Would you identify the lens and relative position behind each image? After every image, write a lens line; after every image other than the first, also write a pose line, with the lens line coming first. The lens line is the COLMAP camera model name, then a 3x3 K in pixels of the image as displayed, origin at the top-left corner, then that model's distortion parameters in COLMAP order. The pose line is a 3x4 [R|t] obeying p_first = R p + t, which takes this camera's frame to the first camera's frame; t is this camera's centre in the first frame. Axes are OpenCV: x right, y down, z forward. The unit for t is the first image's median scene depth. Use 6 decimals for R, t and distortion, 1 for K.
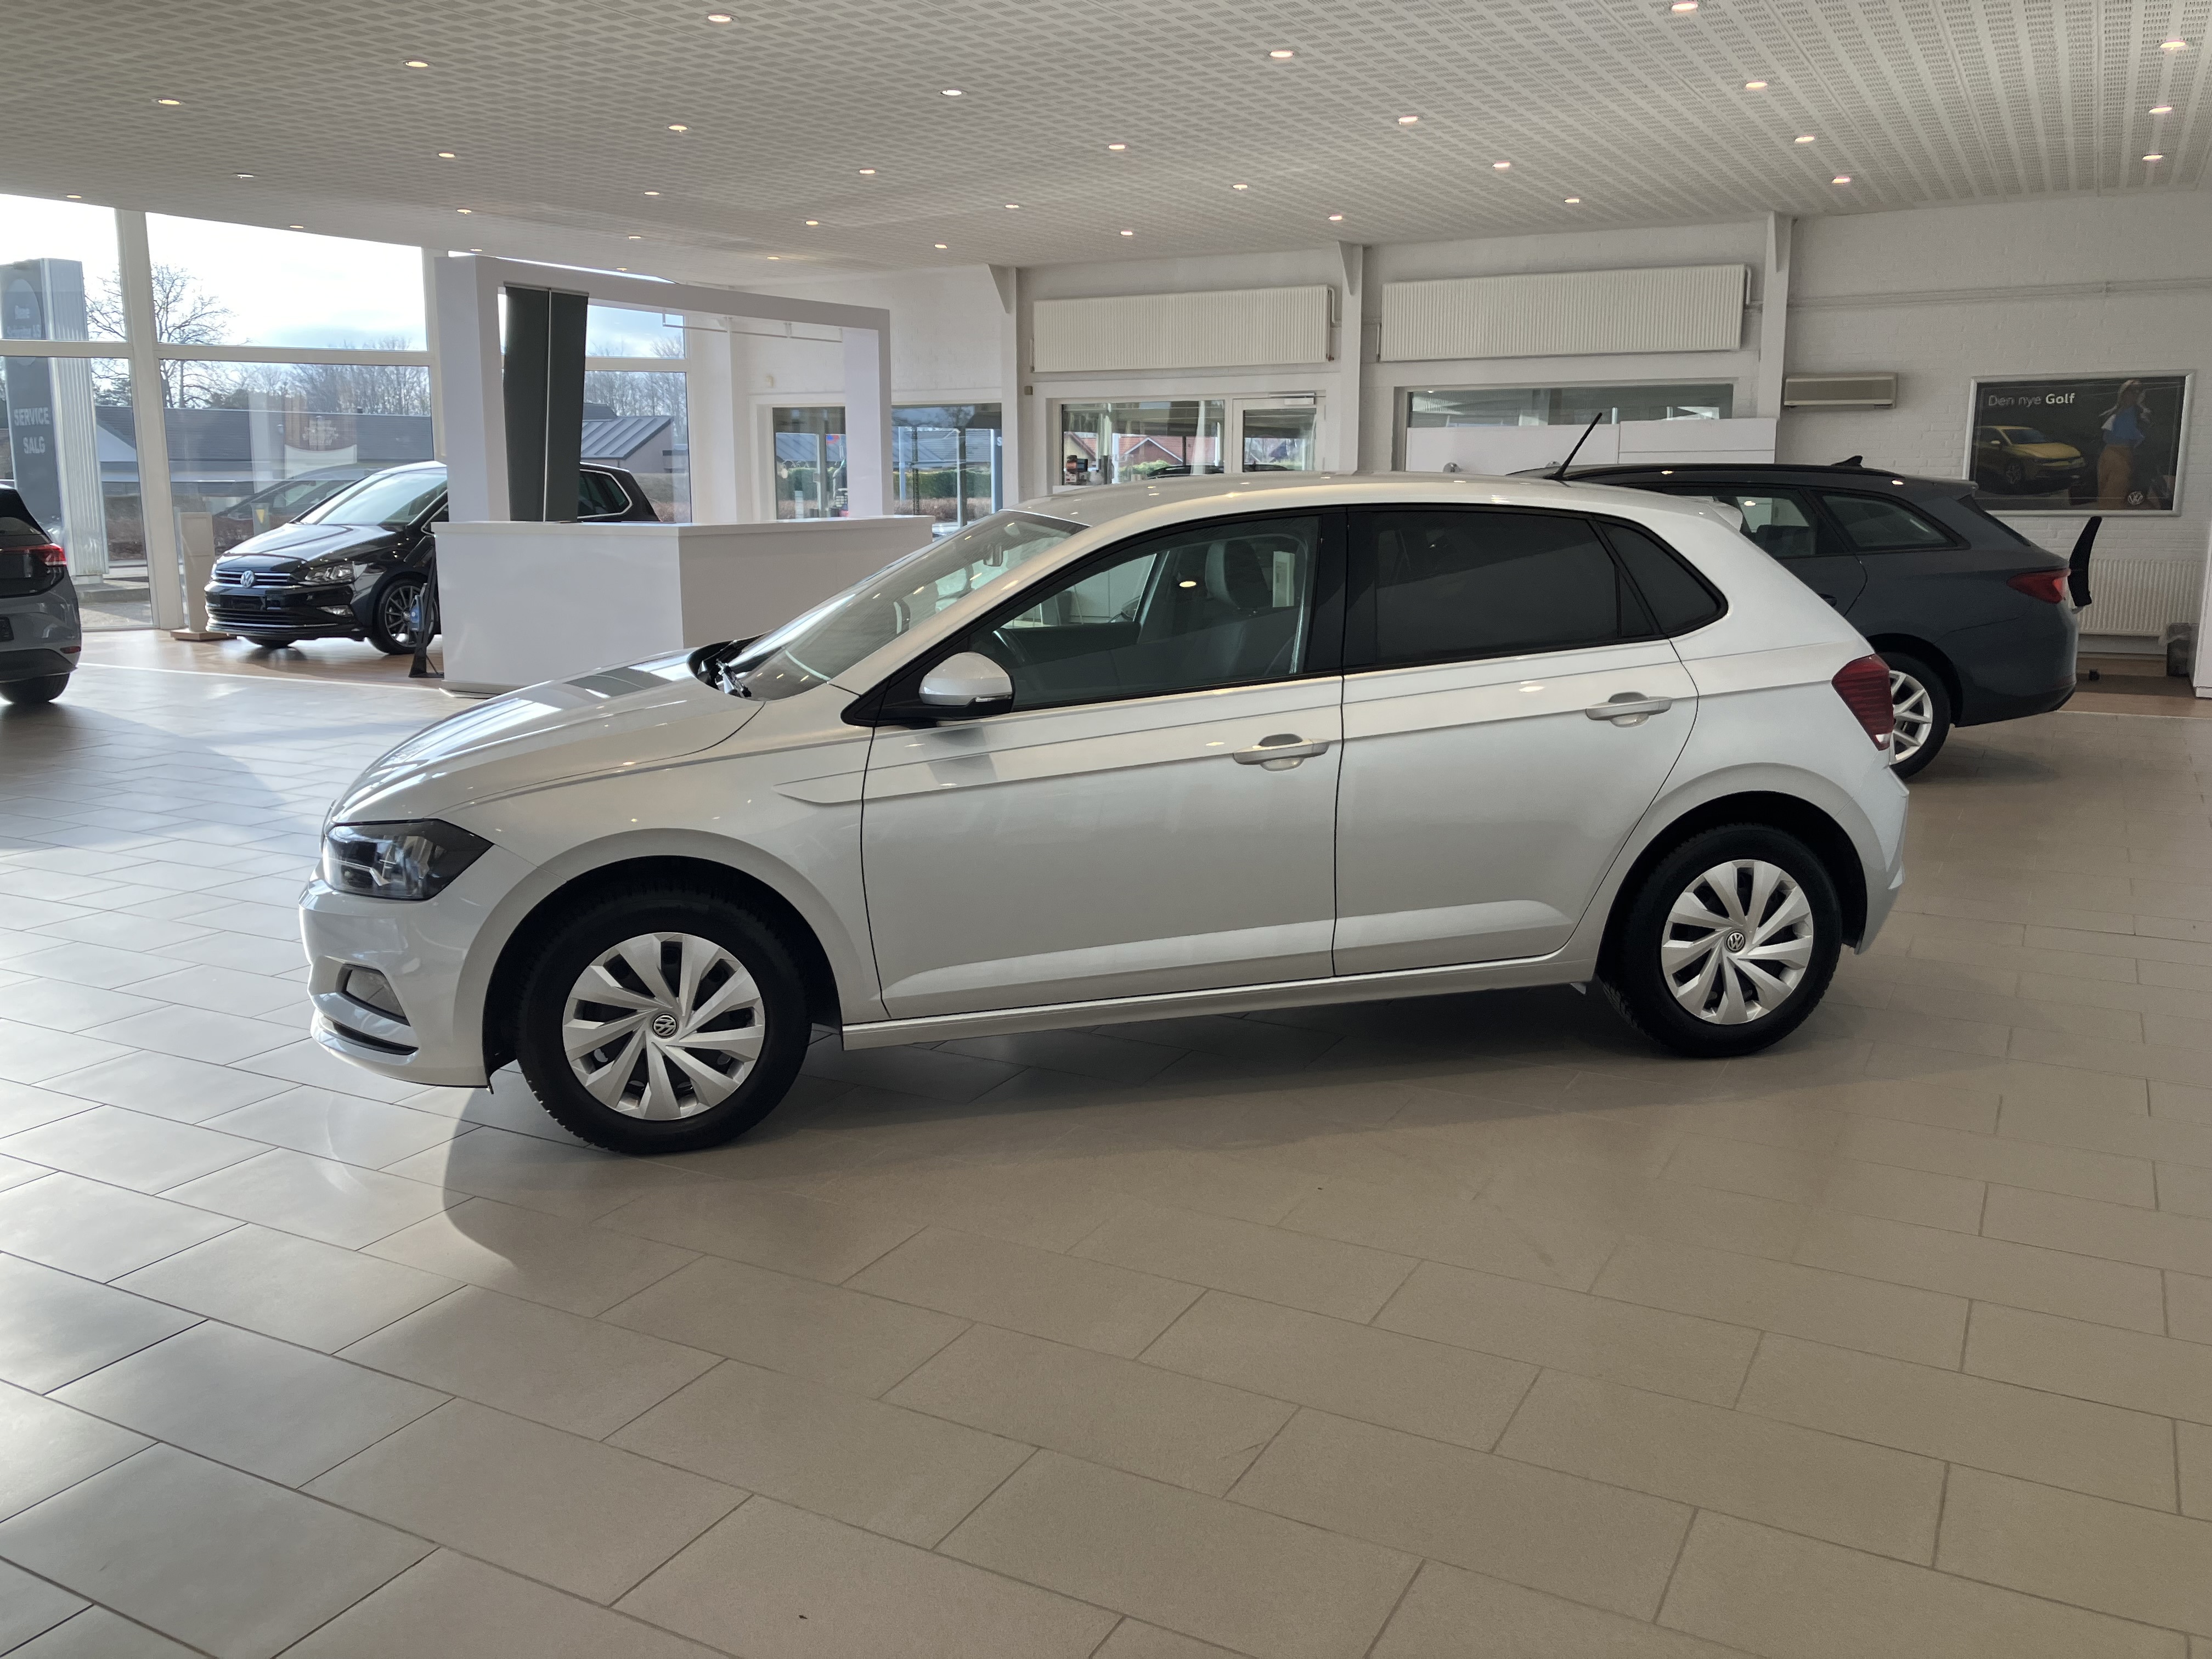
lens RADIAL K [[1822.7, 0, 1106.0], [0, 1822.7, 829.5], [0, 0, 1]] dist [0.001871, 0.007885]
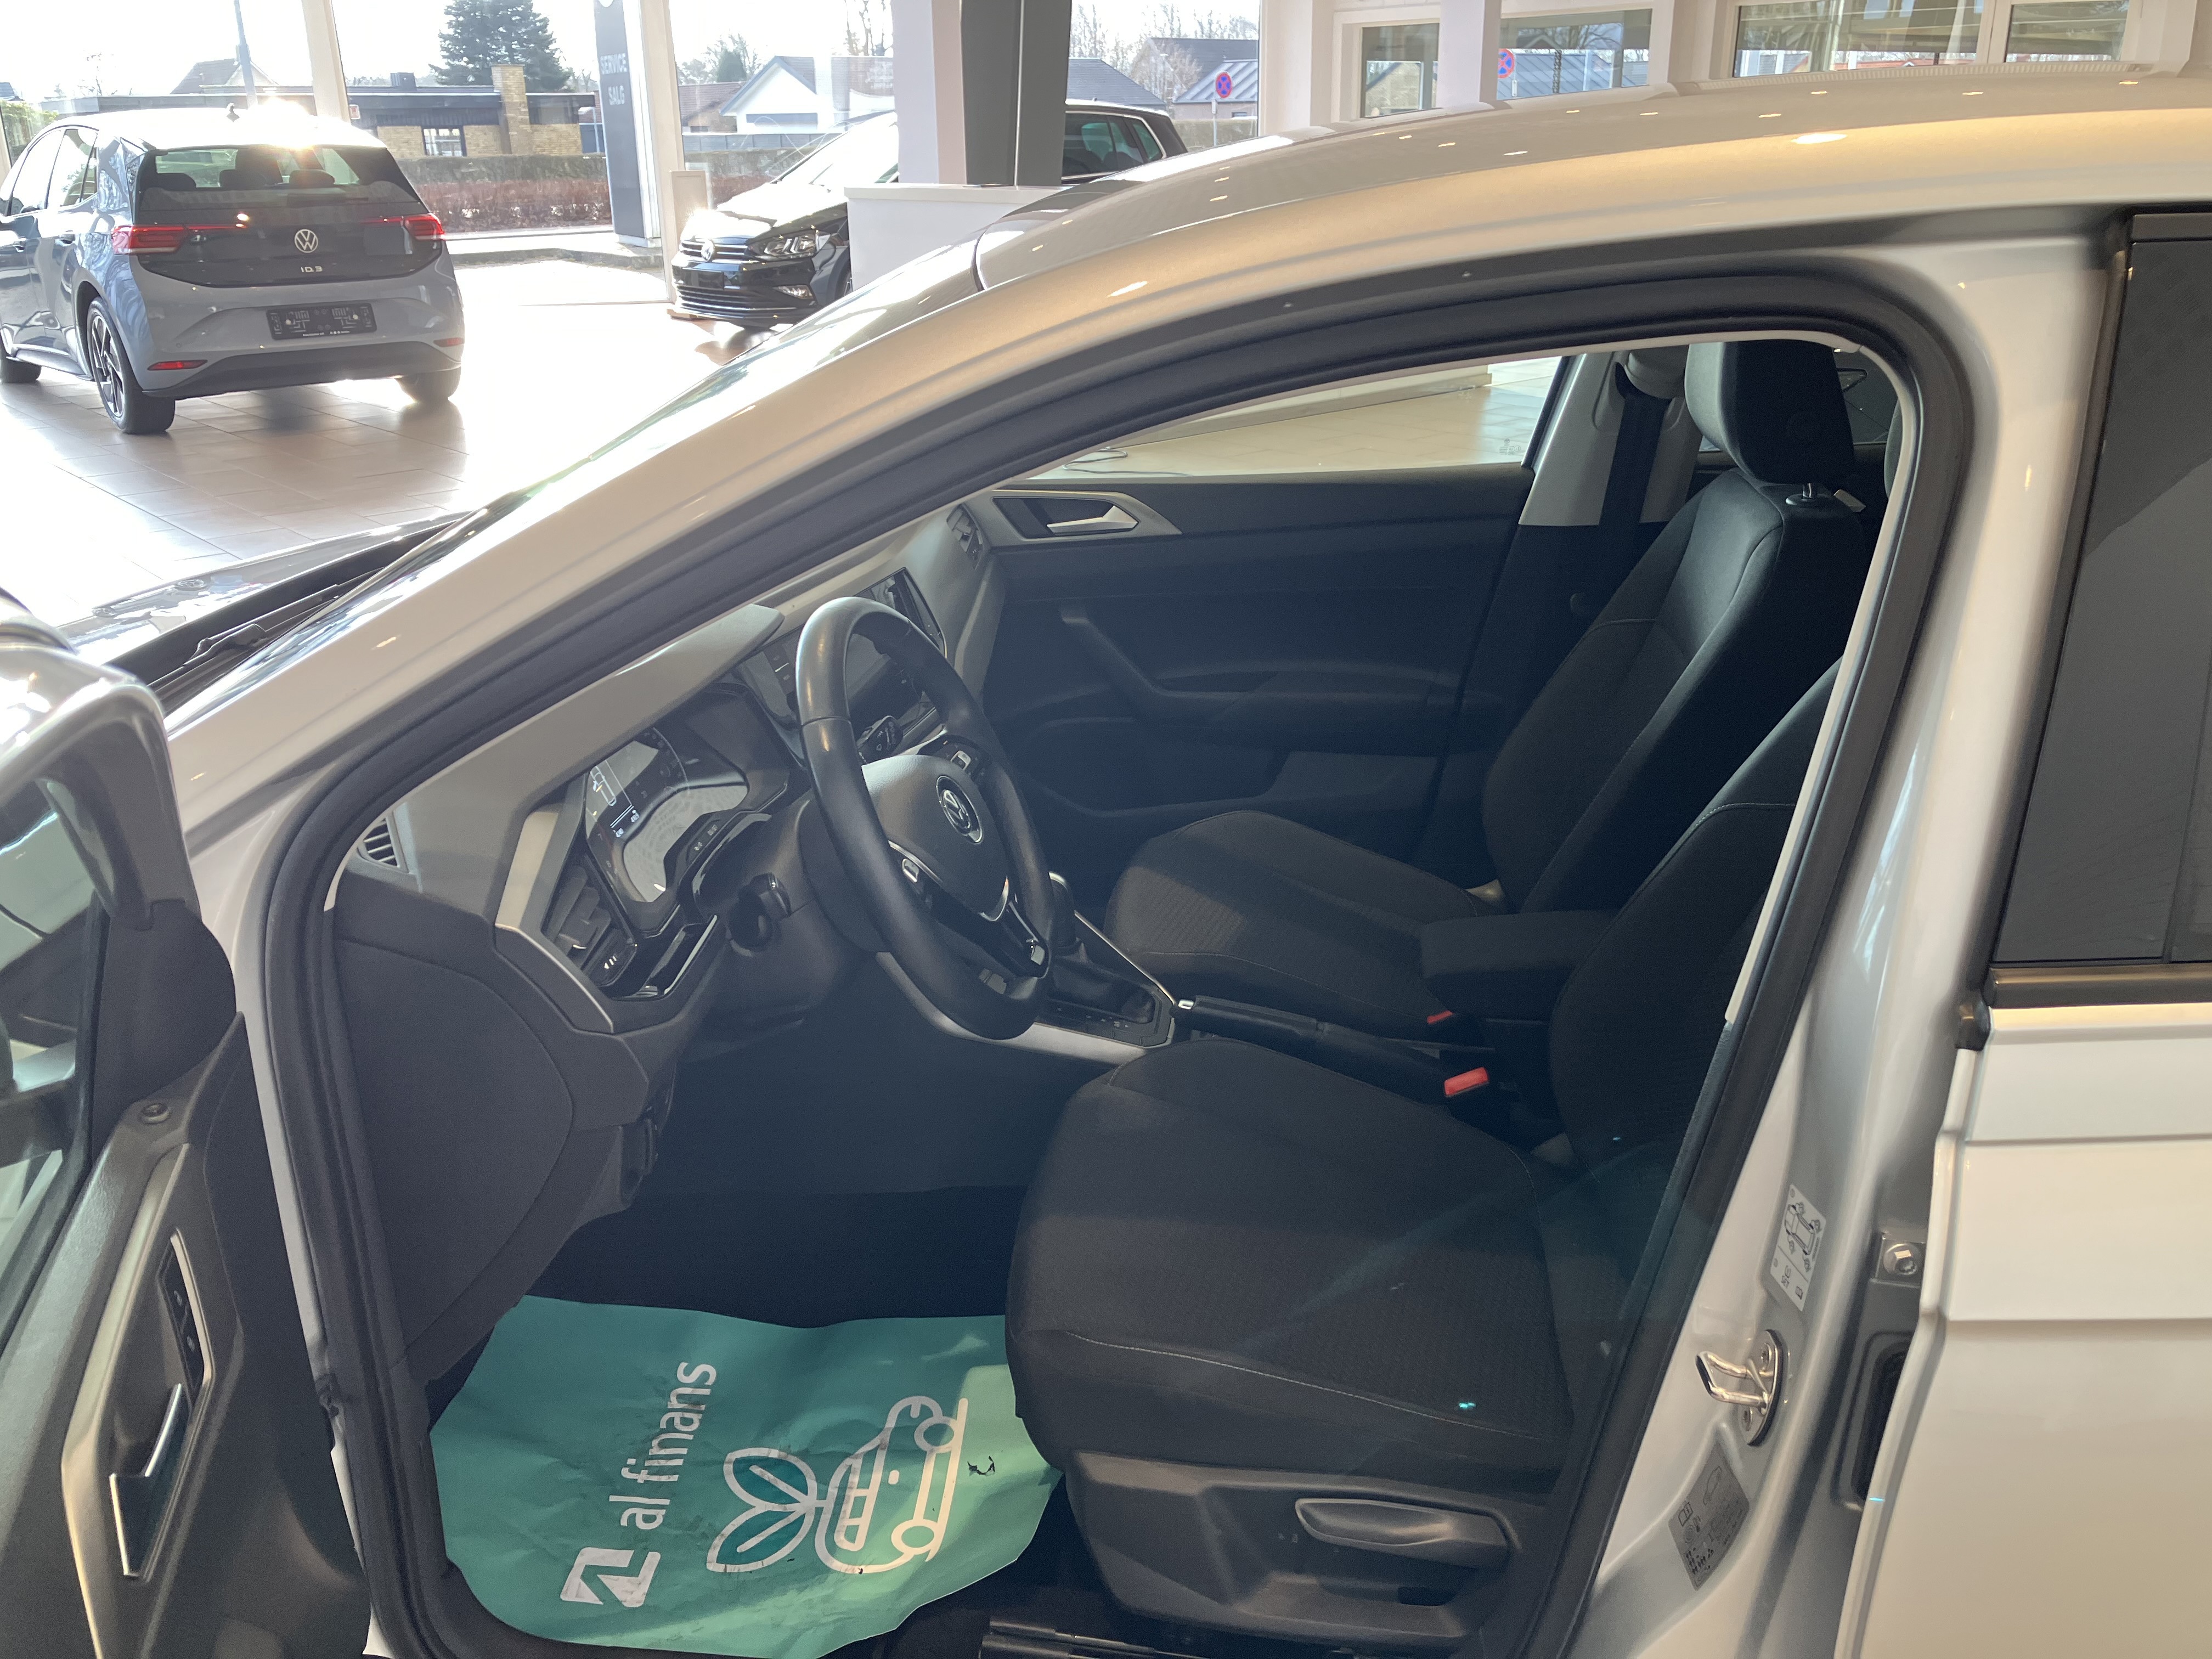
lens RADIAL K [[1822.7, 0, 1106.0], [0, 1822.7, 829.5], [0, 0, 1]] dist [0.001871, 0.007885]
pose [[0.934450, 0.116810, -0.336392, 0.031569], [-0.054154, 0.980295, 0.189970, -0.041974], [0.351954, -0.159301, 0.922362, 0.218202]]
